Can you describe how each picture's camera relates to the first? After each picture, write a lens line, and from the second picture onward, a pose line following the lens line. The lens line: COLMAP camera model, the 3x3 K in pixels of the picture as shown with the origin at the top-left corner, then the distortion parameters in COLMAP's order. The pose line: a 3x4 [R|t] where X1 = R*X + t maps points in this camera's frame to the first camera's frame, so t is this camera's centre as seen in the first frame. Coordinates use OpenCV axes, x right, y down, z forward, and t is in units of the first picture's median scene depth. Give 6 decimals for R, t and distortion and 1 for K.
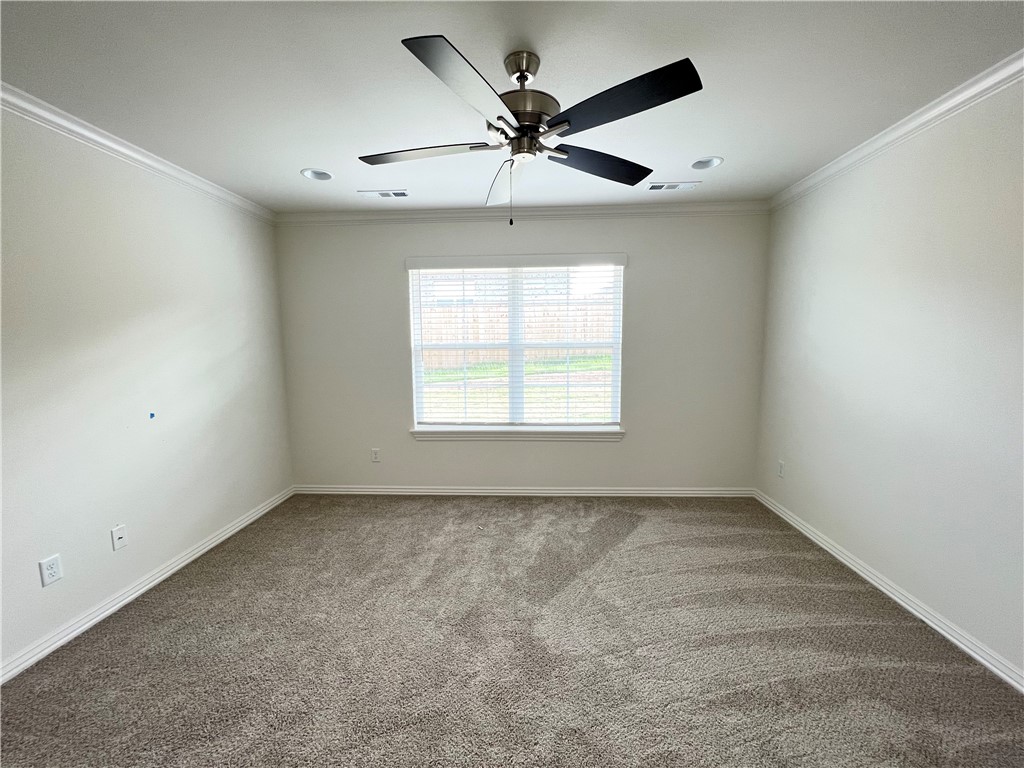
lens RADIAL K [[412.7, 0, 533.3], [0, 412.7, 385.1], [0, 0, 1]] dist [-0.000599, 0.000180]
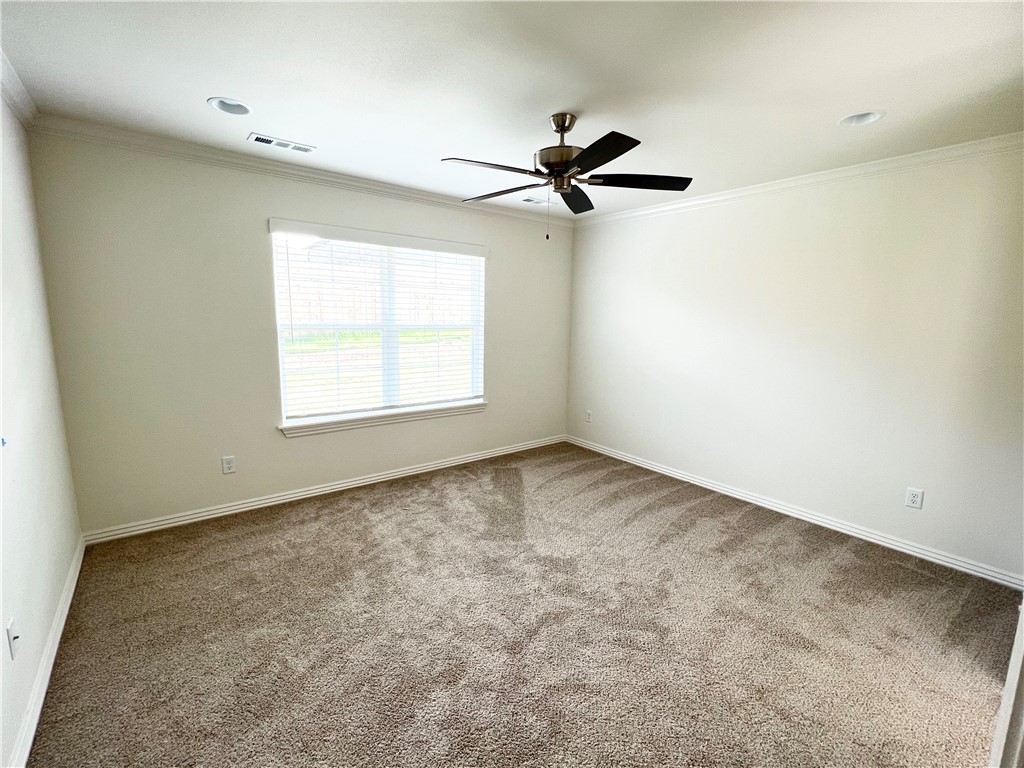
lens RADIAL K [[448.8, 0, 512.0], [0, 448.8, 384.0], [0, 0, 1]] dist [-0.000709, -0.000049]
pose [[0.756252, -0.072289, 0.650275, -0.597748], [0.045420, 0.997280, 0.058041, -0.009835], [-0.652702, -0.014358, 0.757479, 0.003659]]
